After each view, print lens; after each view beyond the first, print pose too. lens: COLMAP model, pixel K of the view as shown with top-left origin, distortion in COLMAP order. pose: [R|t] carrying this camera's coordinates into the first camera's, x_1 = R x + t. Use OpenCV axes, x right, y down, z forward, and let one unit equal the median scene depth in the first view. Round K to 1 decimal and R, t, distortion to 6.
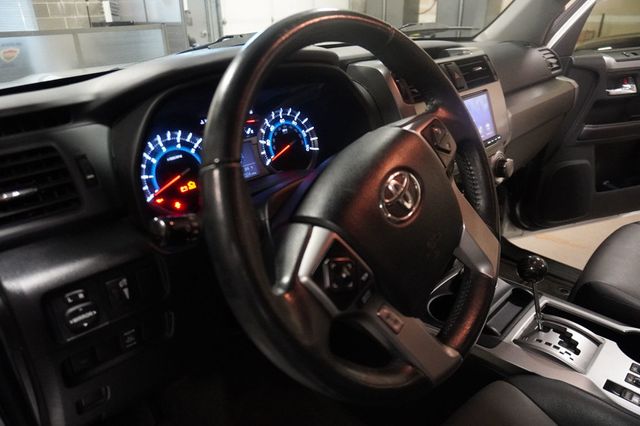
lens RADIAL K [[428.7, 0, 320.0], [0, 428.7, 213.0], [0, 0, 1]] dist [-0.030857, 0.003375]
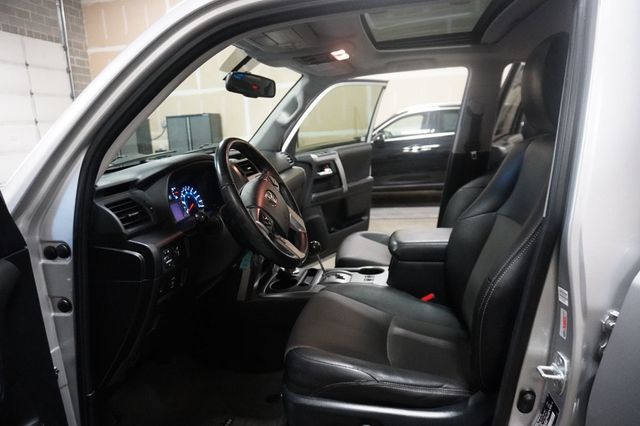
lens RADIAL K [[428.7, 0, 320.0], [0, 428.7, 213.0], [0, 0, 1]] dist [-0.030857, 0.003375]
pose [[0.820547, -0.143706, 0.553219, -0.689390], [0.282757, 0.943207, -0.174382, 0.387354], [-0.496740, 0.299516, 0.814579, -0.863203]]
